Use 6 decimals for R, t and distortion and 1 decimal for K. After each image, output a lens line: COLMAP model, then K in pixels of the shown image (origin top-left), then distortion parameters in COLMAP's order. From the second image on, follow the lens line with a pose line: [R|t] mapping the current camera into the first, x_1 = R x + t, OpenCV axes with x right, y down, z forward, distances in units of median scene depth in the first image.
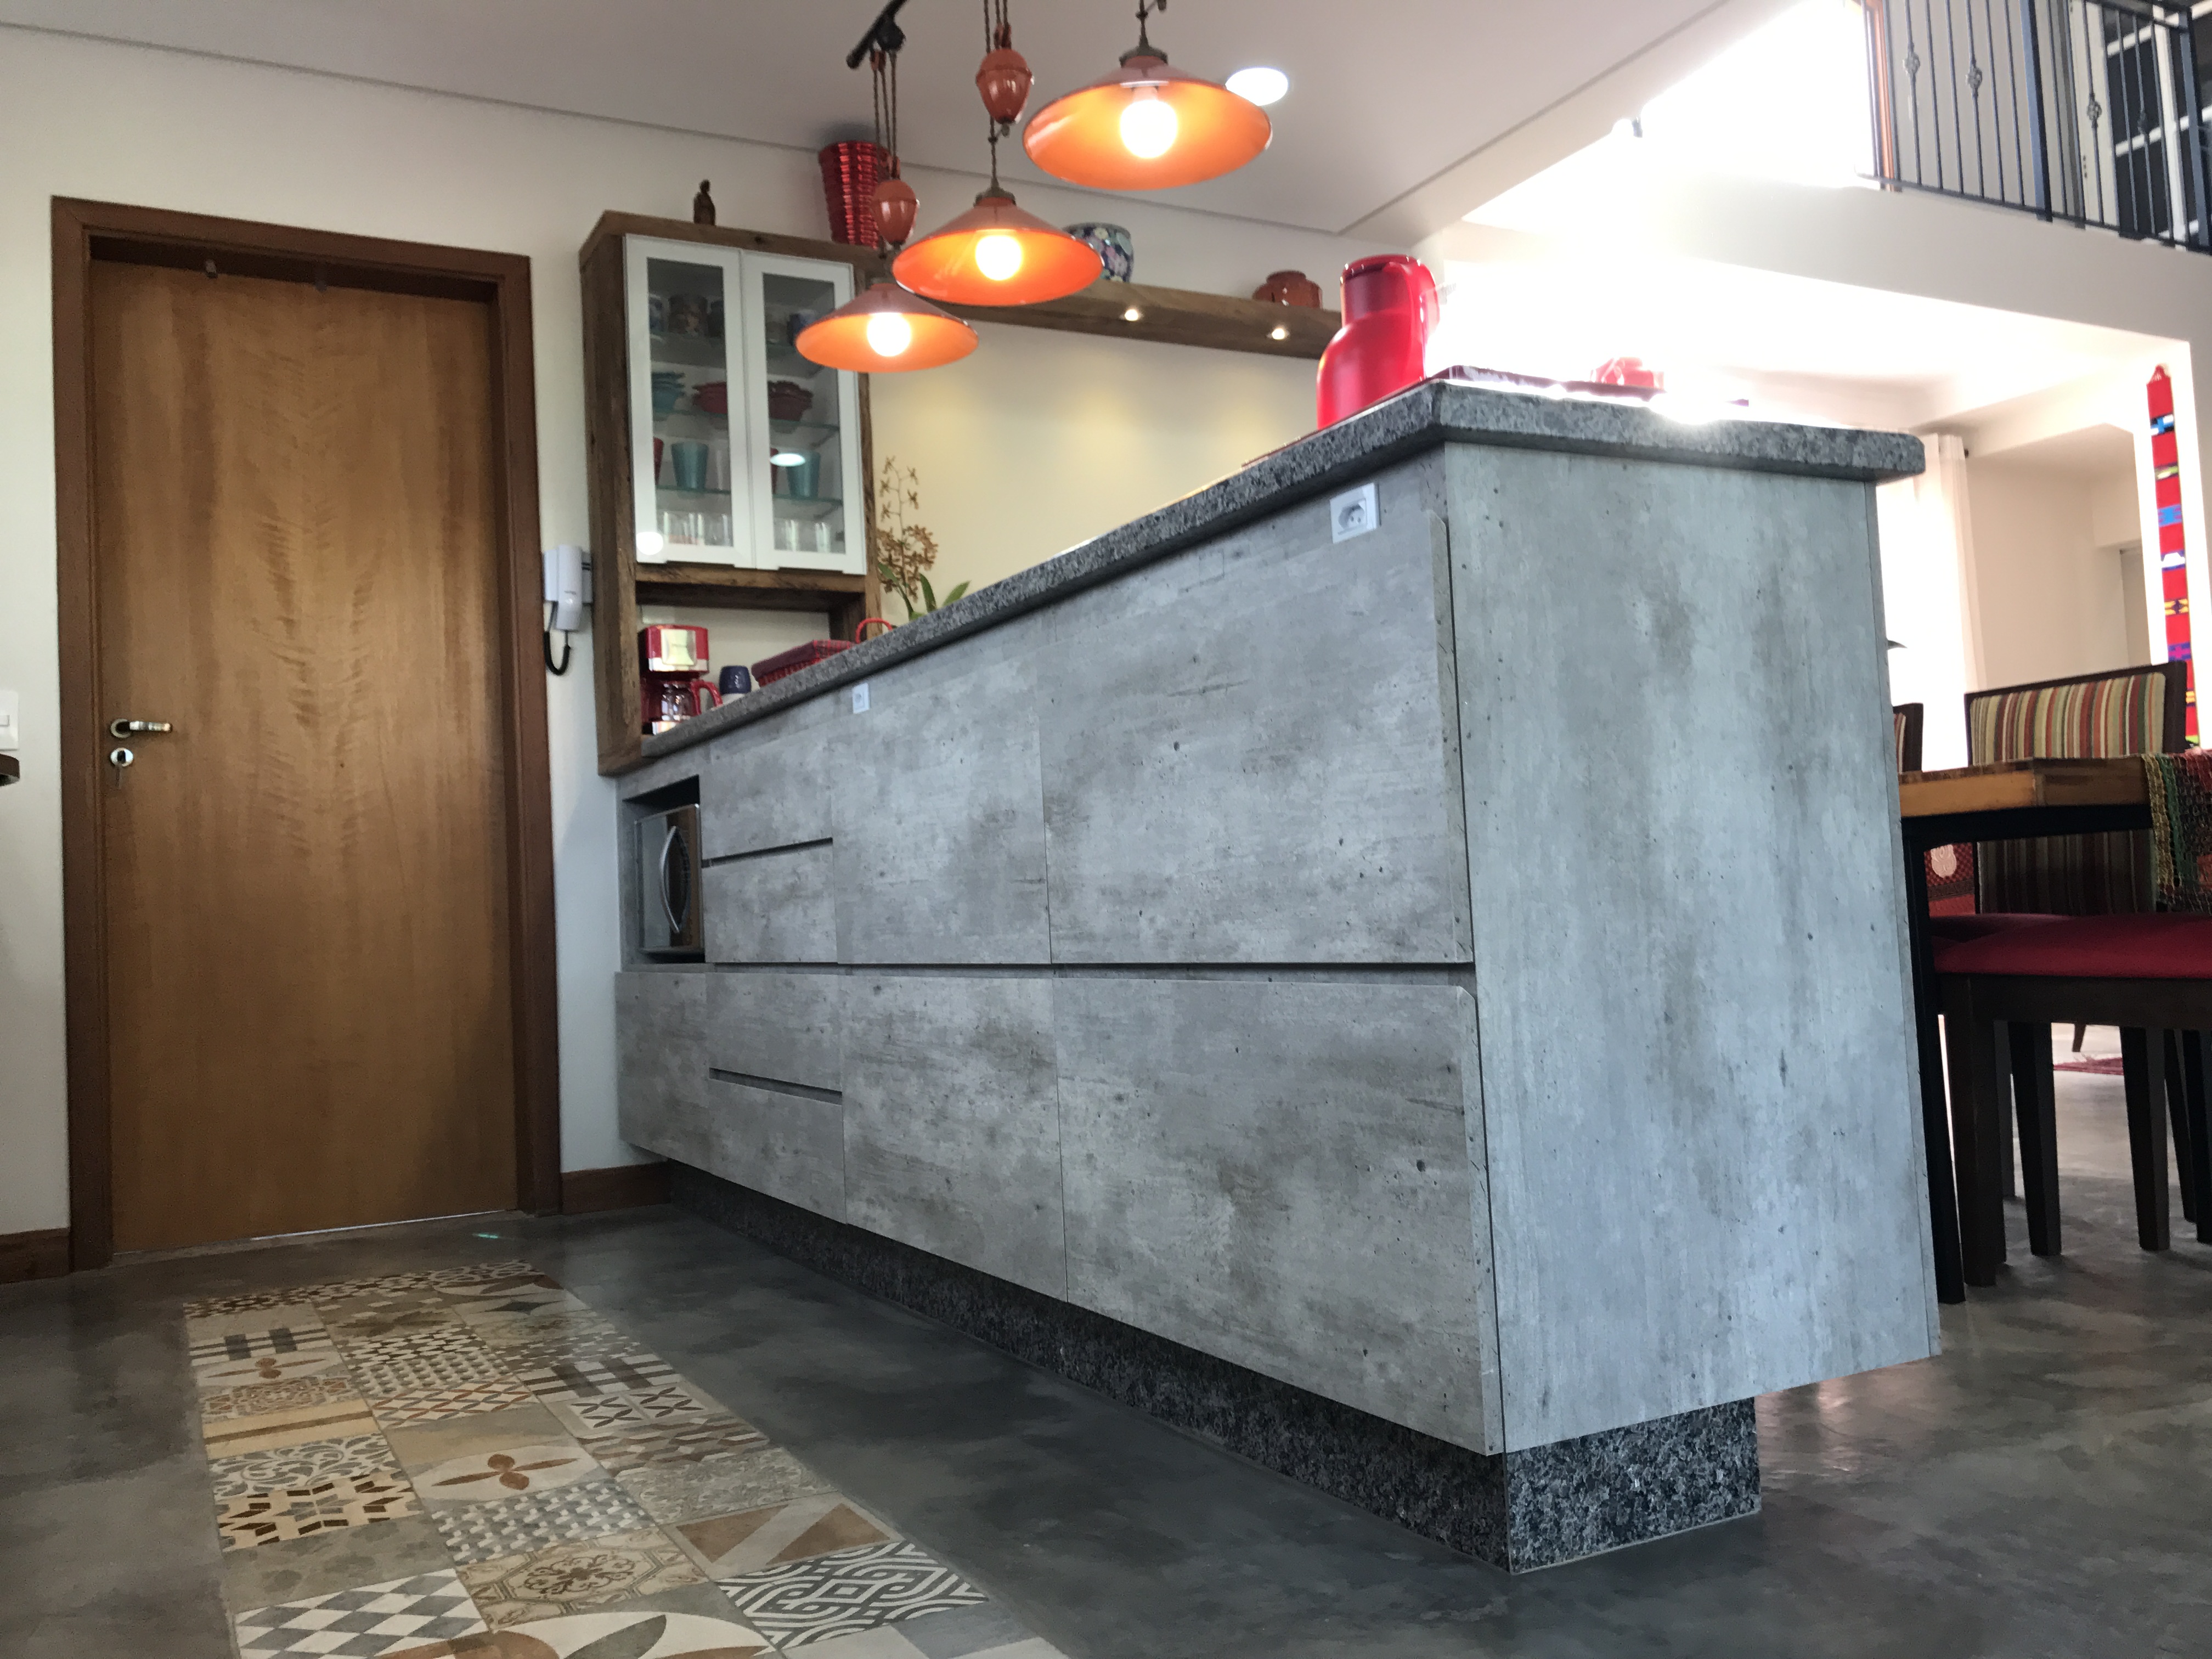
lens RADIAL K [[1817.4, 0, 1102.9], [0, 1817.4, 820.3], [0, 0, 1]] dist [0.045229, -0.060217]
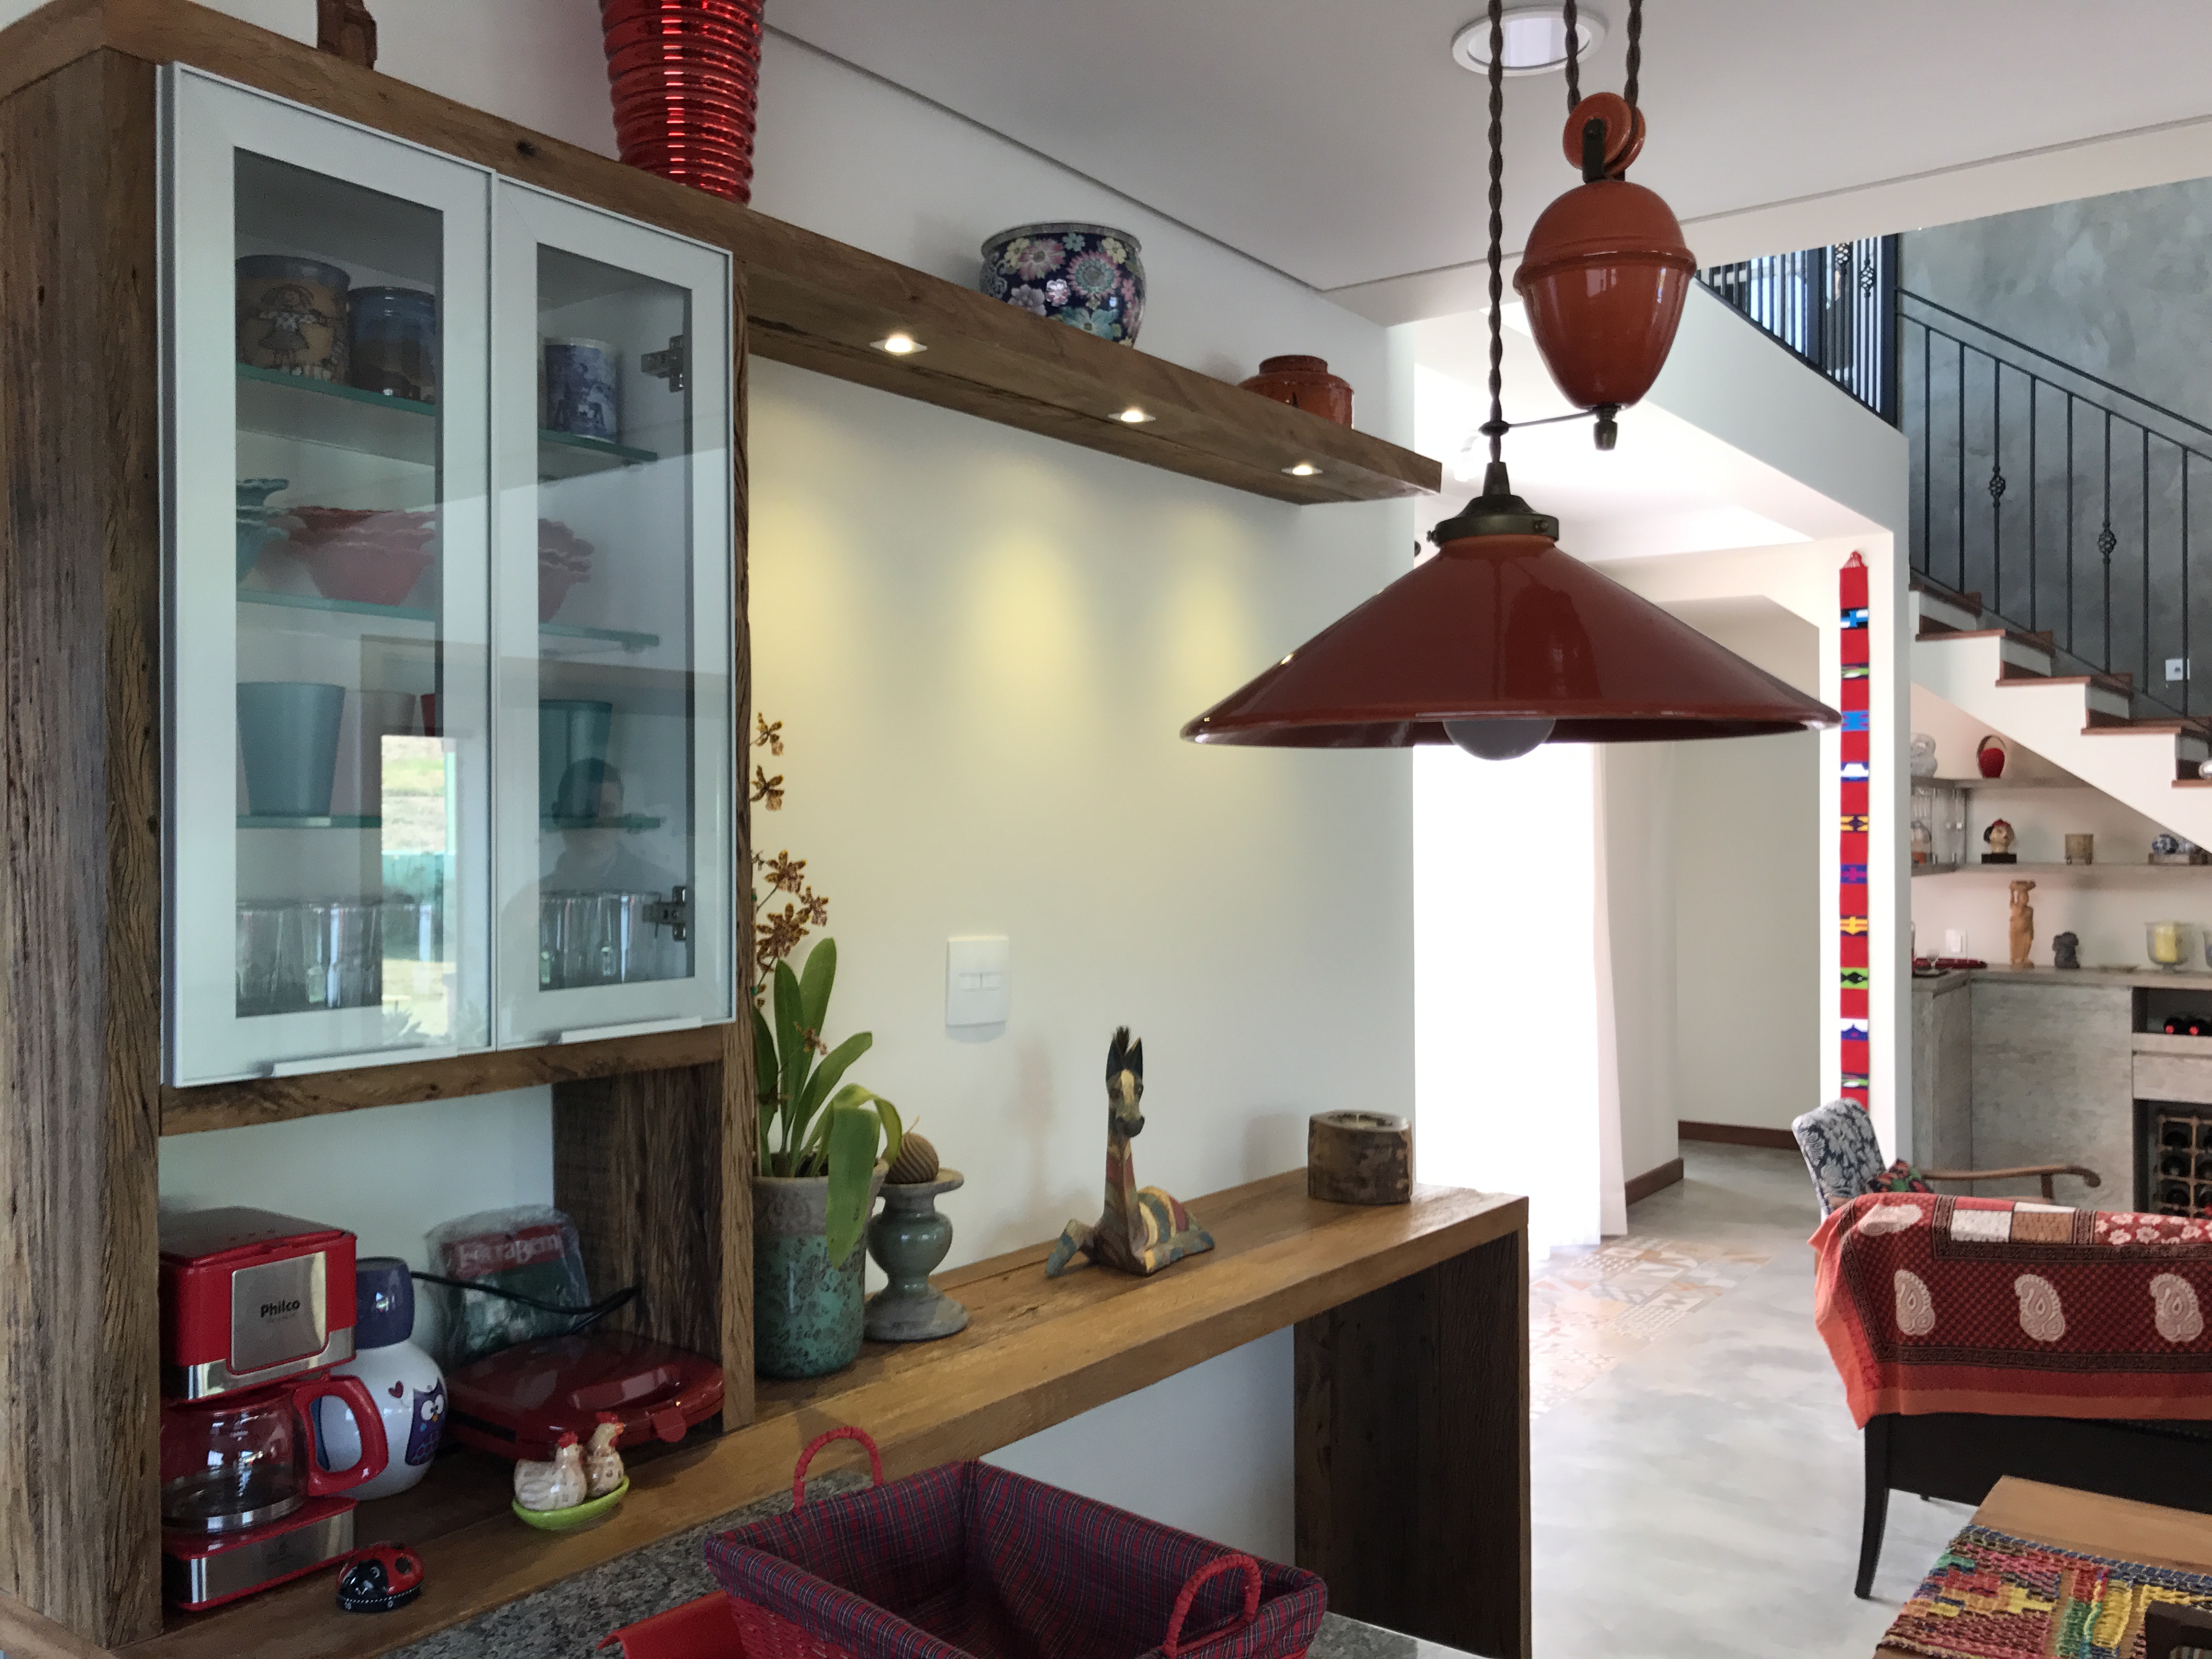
lens RADIAL K [[1817.4, 0, 1108.2], [0, 1817.4, 834.4], [0, 0, 1]] dist [0.045229, -0.060217]
pose [[0.890725, 0.035485, 0.453156, -0.218162], [-0.054289, 0.998117, 0.028553, -0.173733], [-0.451290, -0.050034, 0.890974, 0.543941]]
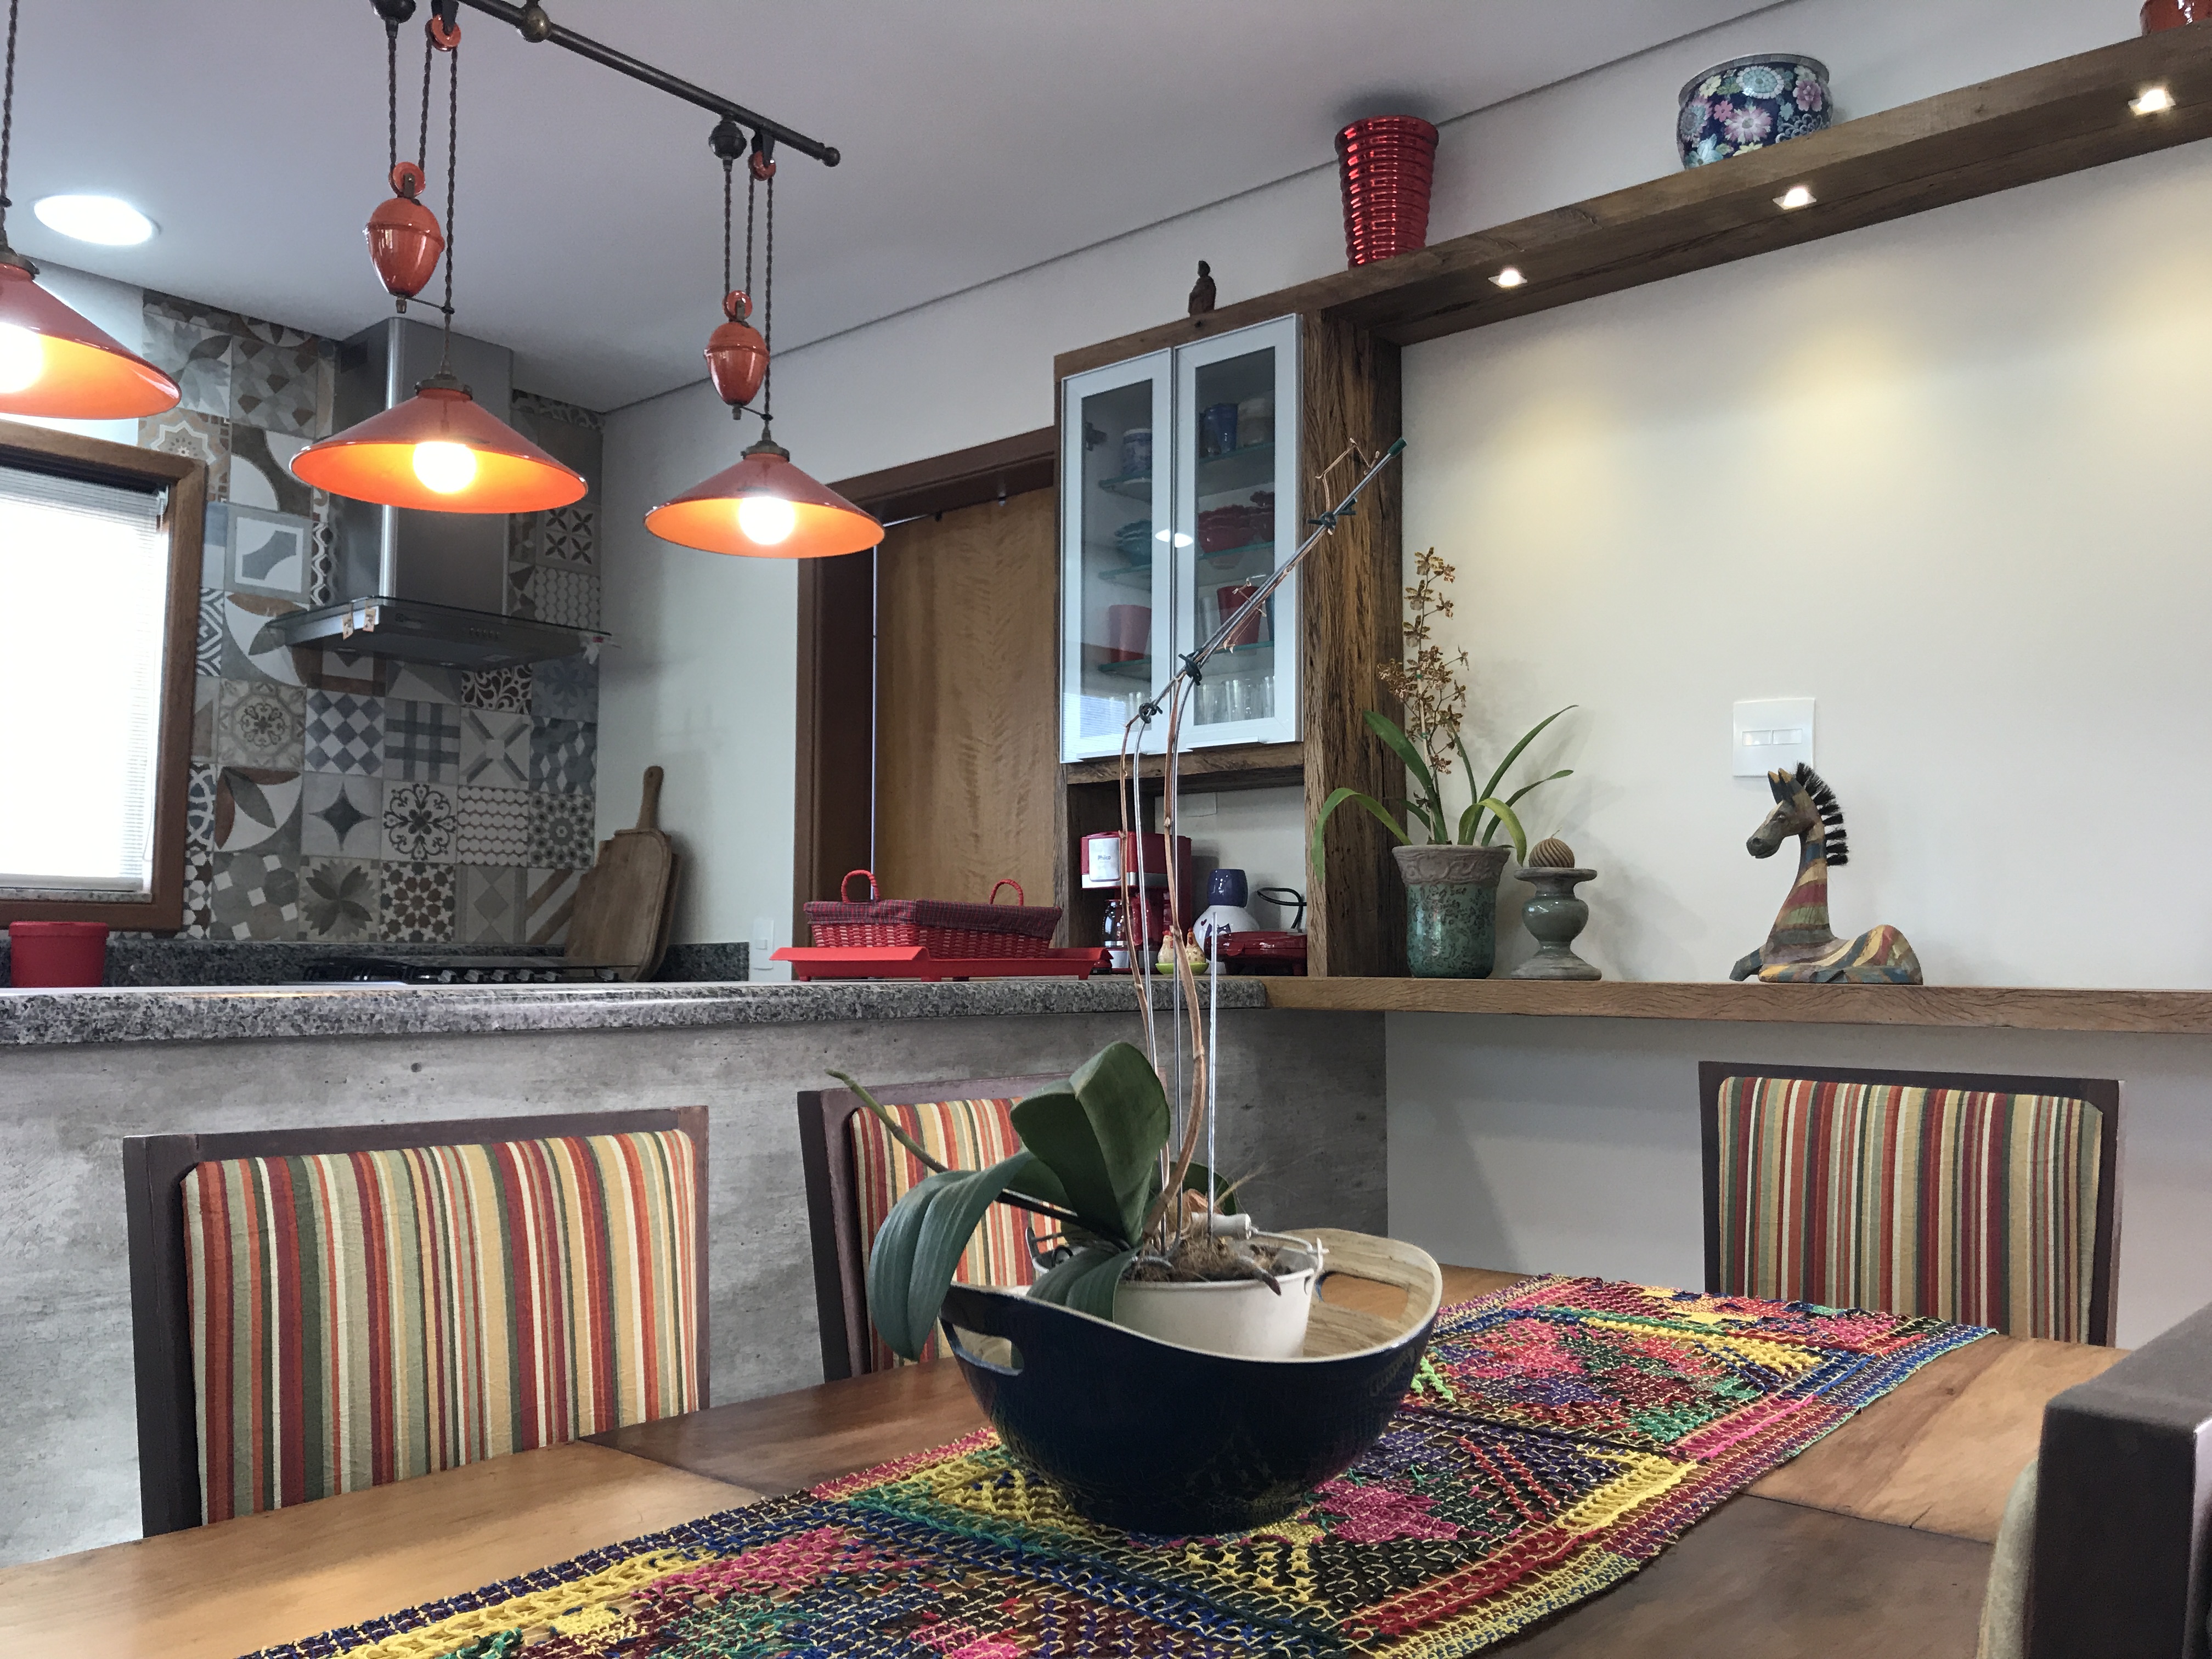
lens RADIAL K [[1817.4, 0, 1113.8], [0, 1817.4, 844.0], [0, 0, 1]] dist [0.045229, -0.060217]
pose [[0.359608, -0.014921, -0.932984, 0.461163], [0.027735, 0.999601, -0.005296, -0.083767], [0.932691, -0.023972, 0.359878, 0.606389]]
